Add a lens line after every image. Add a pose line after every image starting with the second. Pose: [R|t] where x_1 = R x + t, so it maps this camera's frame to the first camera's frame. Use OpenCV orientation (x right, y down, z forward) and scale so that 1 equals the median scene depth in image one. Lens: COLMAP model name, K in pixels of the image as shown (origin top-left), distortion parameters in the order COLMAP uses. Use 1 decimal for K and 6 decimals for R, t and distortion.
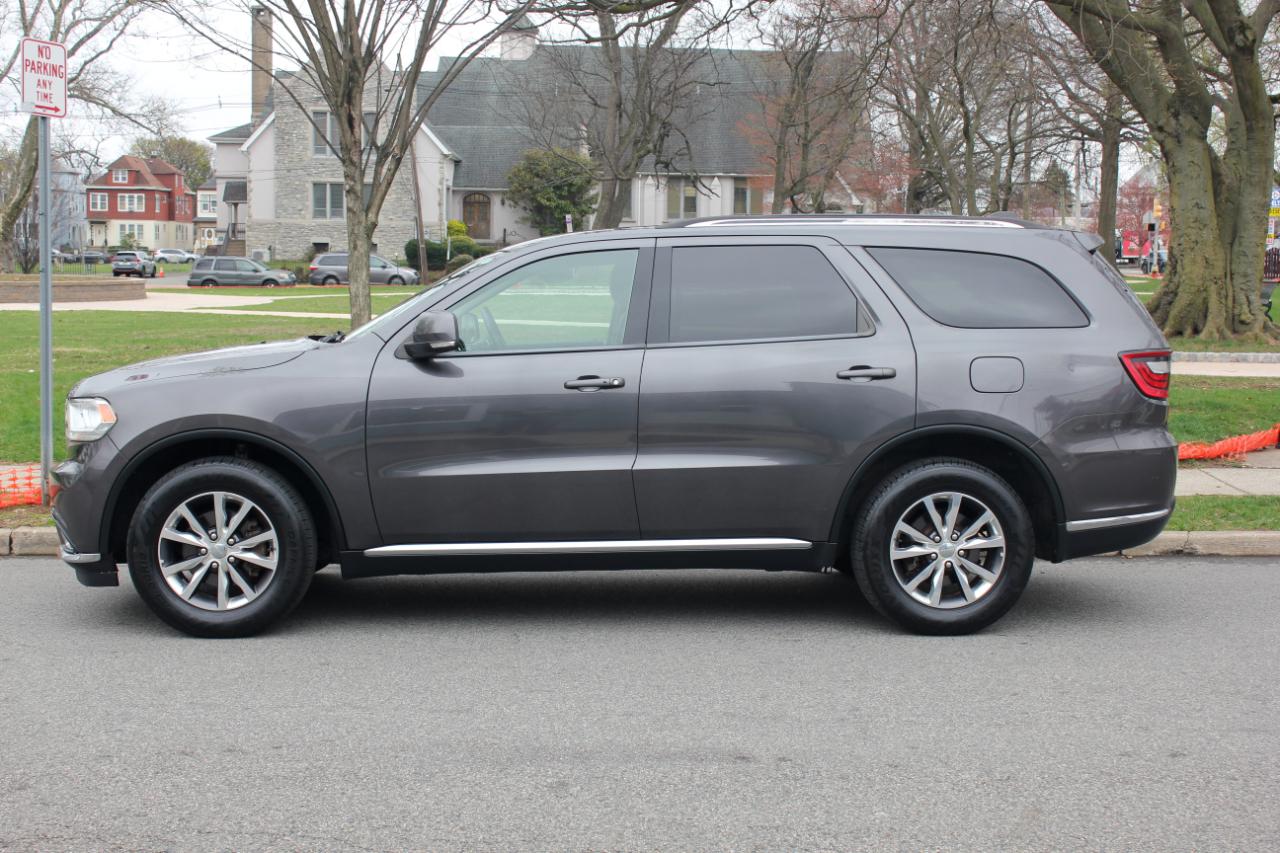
lens RADIAL K [[1726.0, 0, 637.0], [0, 1726.0, 429.9], [0, 0, 1]] dist [-0.023194, 0.000000]
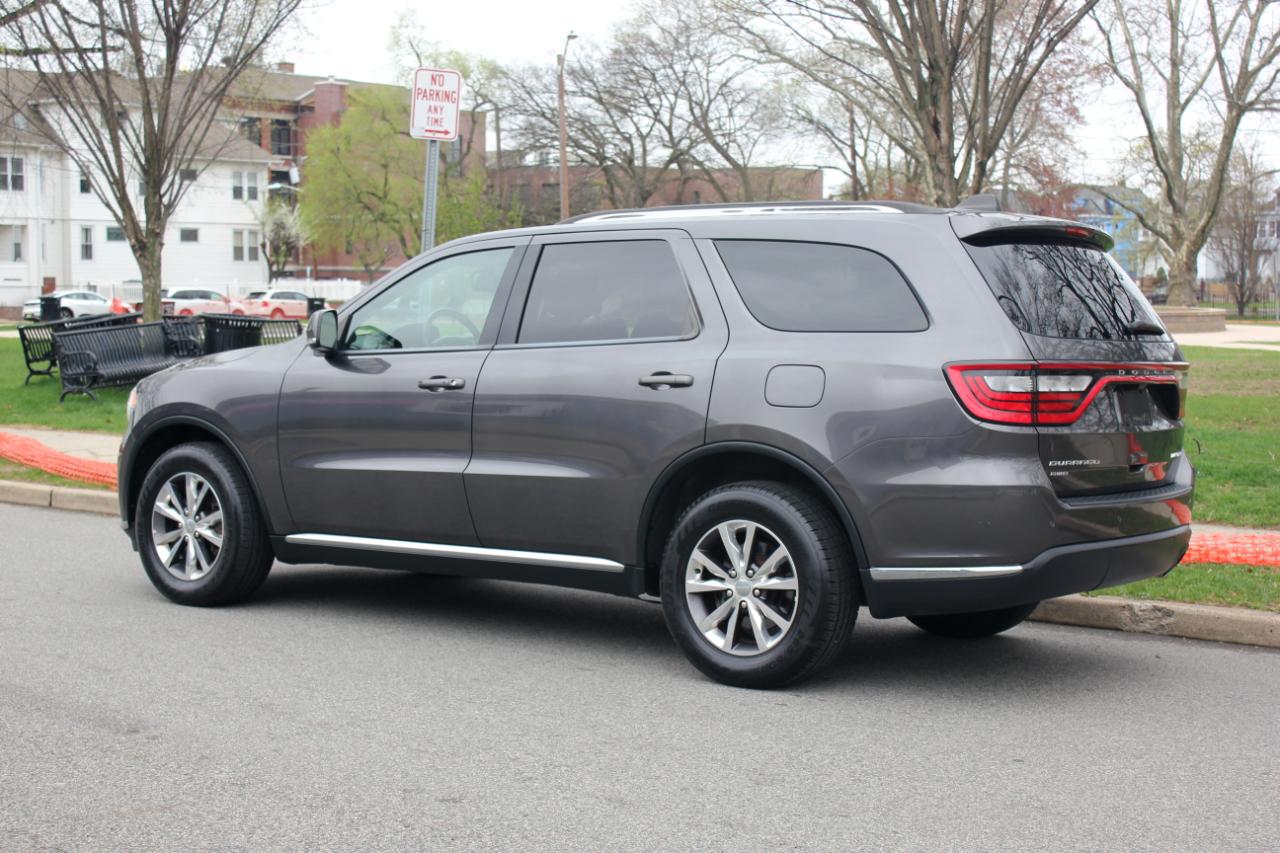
lens RADIAL K [[1938.6, 0, 641.2], [0, 1938.6, 429.1], [0, 0, 1]] dist [-0.011333, 0.000000]
pose [[0.770802, 0.040242, -0.635802, 0.752824], [-0.058906, 0.998230, -0.008232, 0.001487], [0.634345, 0.043797, 0.771808, 0.216085]]
